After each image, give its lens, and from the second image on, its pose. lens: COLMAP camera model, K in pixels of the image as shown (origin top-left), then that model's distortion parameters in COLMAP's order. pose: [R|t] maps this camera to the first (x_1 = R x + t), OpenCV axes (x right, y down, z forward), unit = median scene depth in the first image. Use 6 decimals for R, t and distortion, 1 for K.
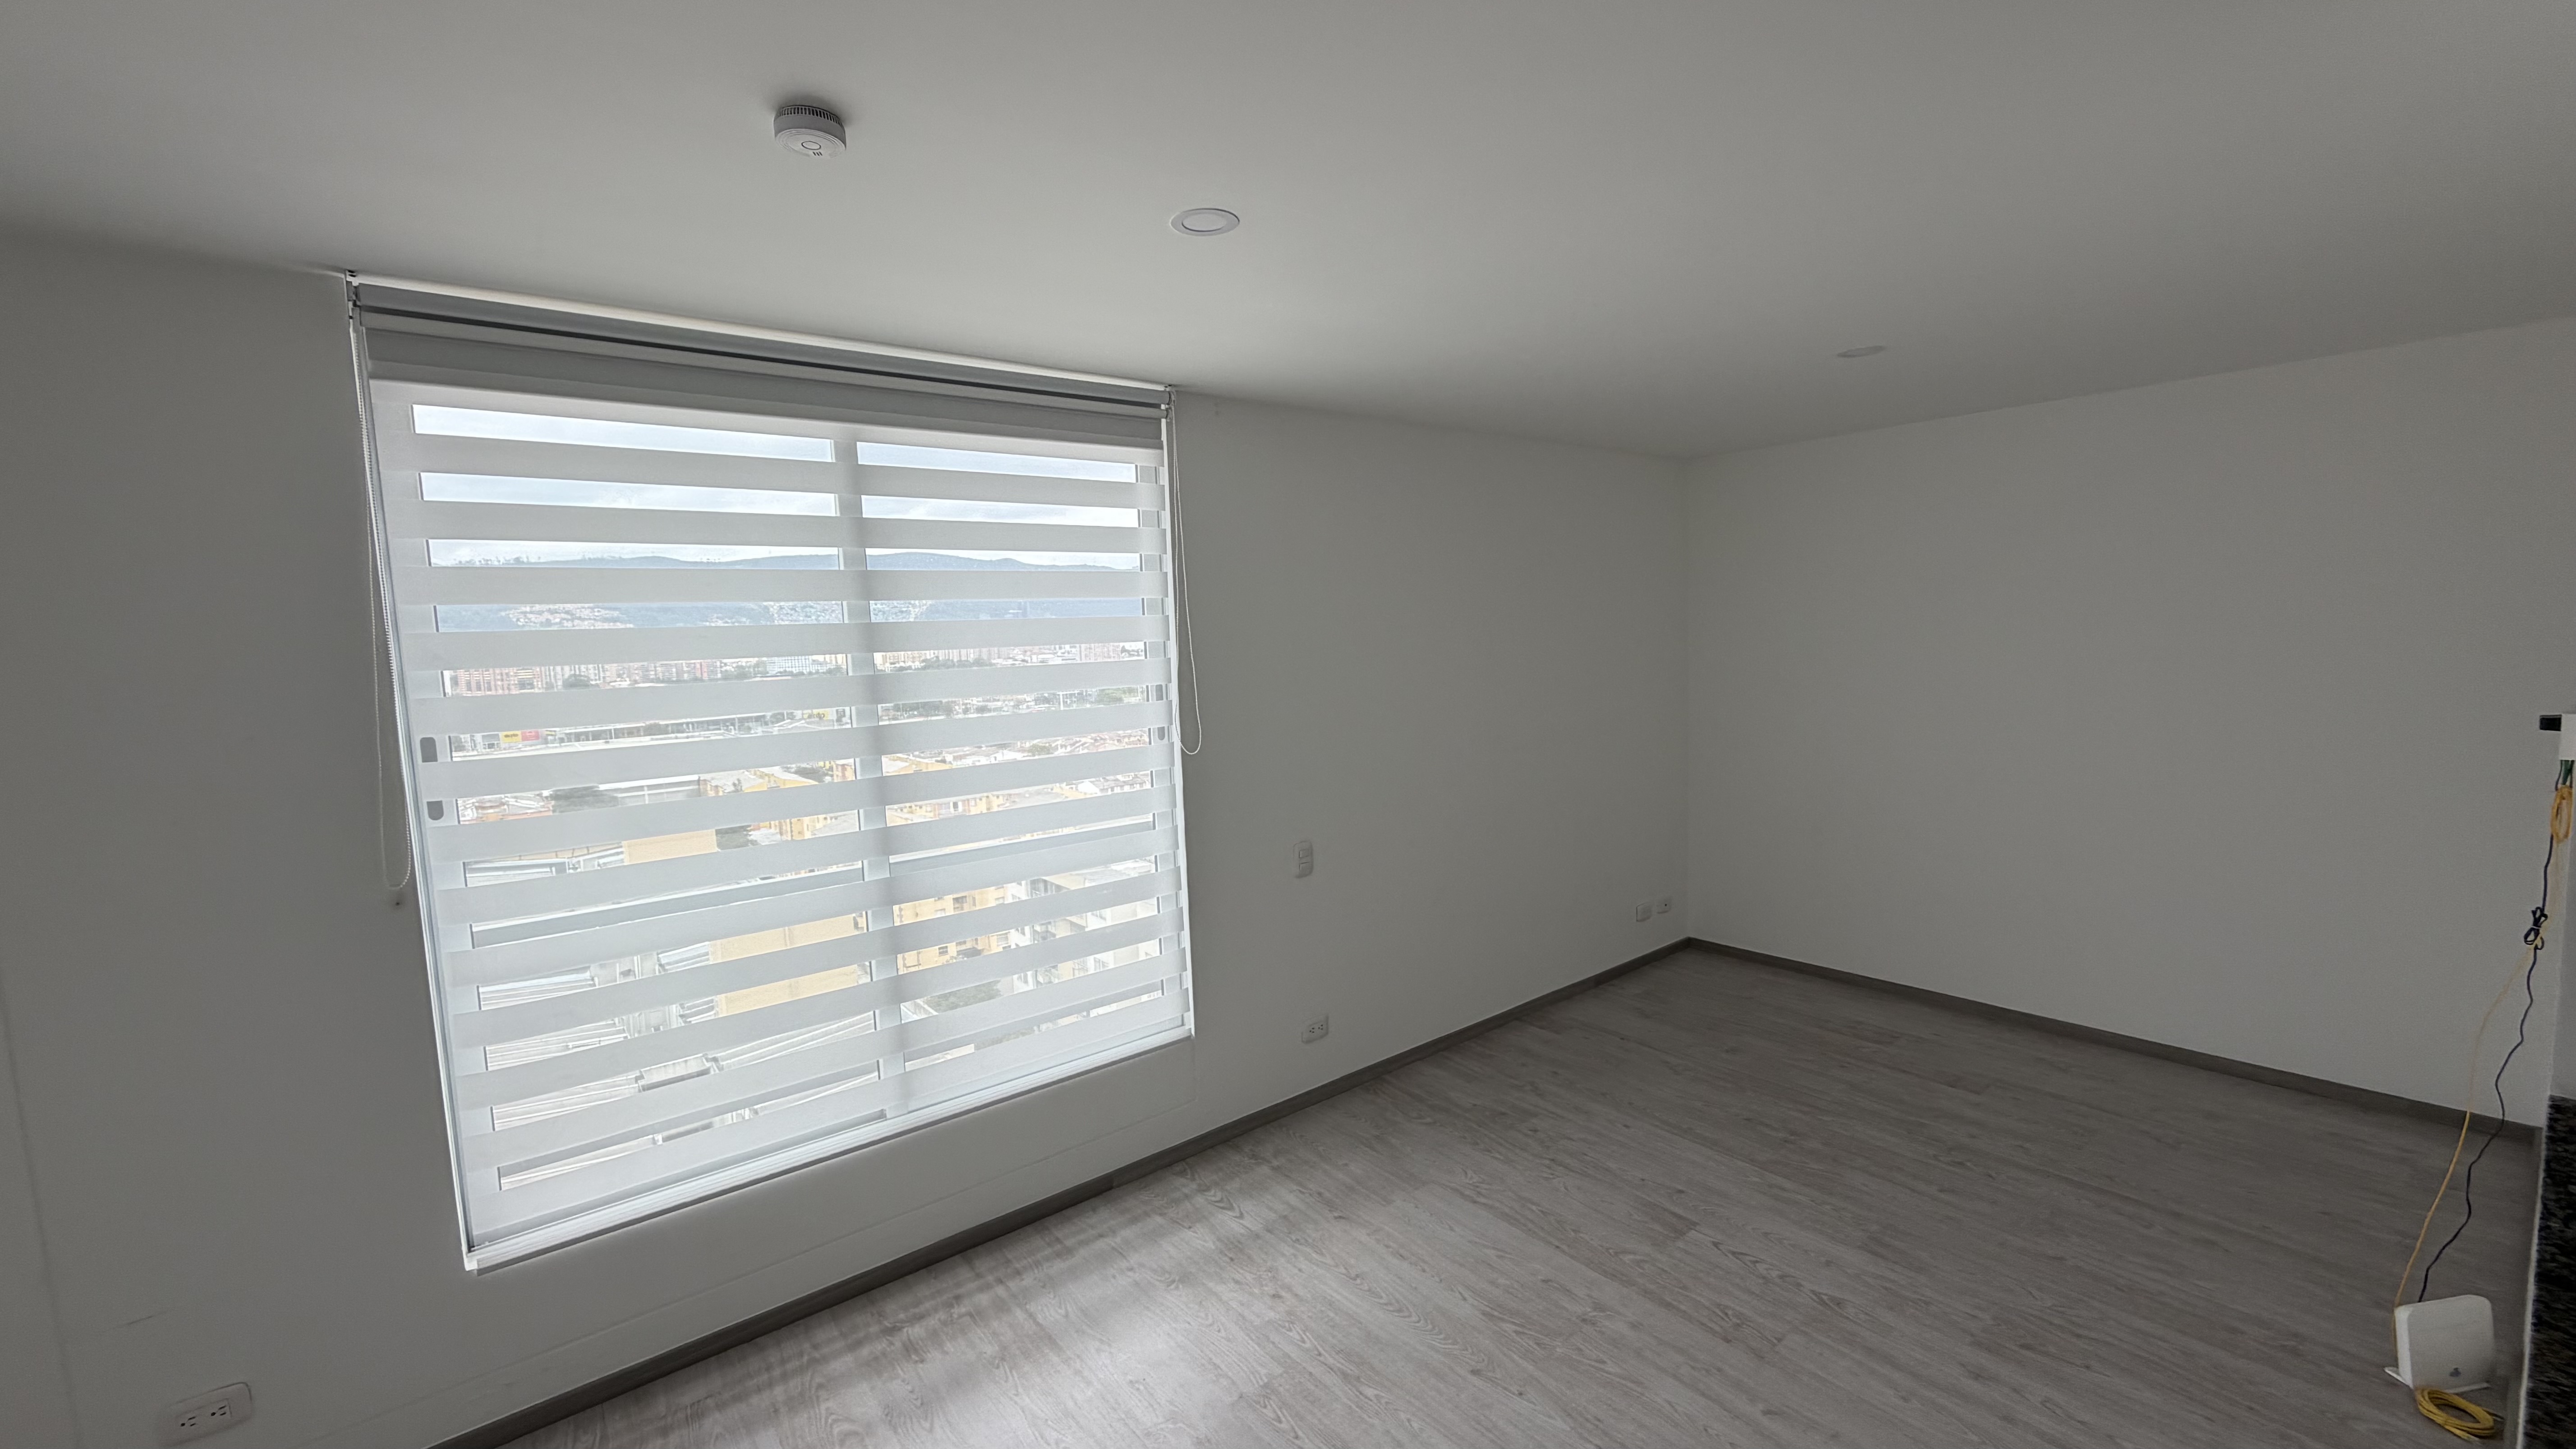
lens RADIAL K [[1021.5, 0, 1280.4], [0, 1021.5, 727.0], [0, 0, 1]] dist [-0.002422, 0.000788]
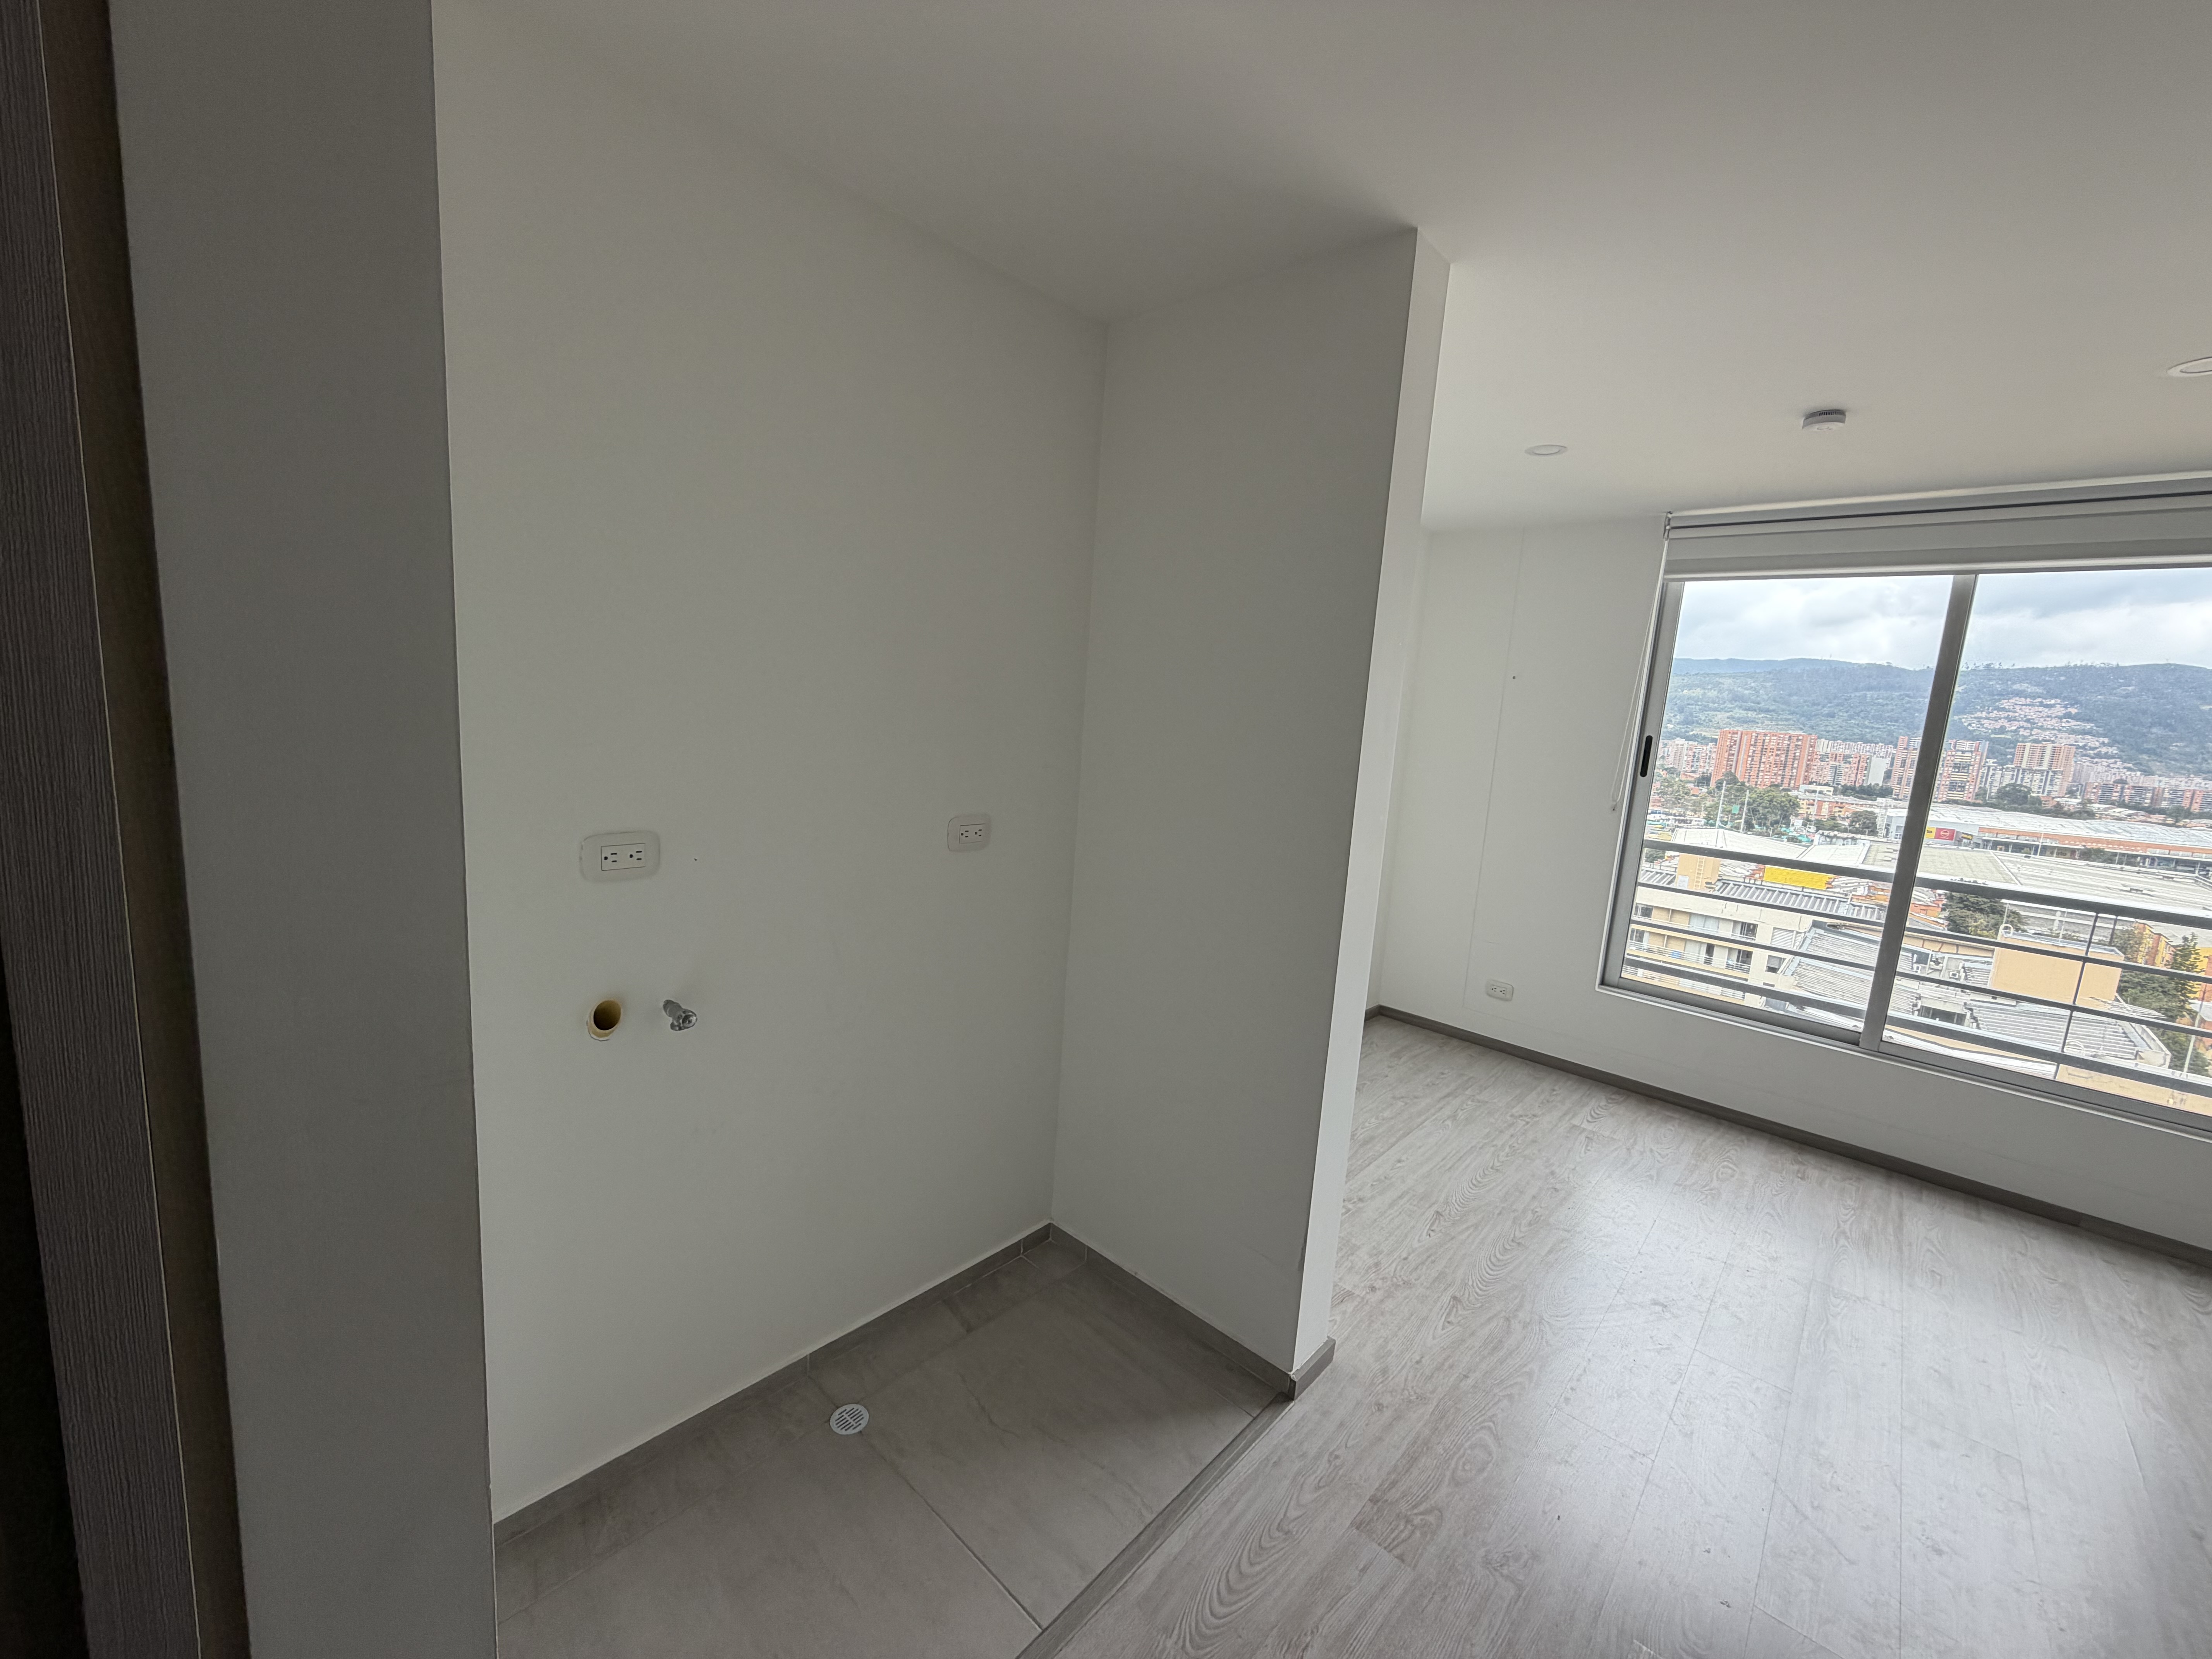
lens RADIAL K [[878.8, 0, 1100.1], [0, 878.8, 830.2], [0, 0, 1]] dist [-0.002853, 0.000900]
pose [[0.148490, 0.191873, -0.970121, 0.588768], [-0.169446, 0.971426, 0.166194, 0.068959], [0.974289, 0.139704, 0.176759, -0.285039]]
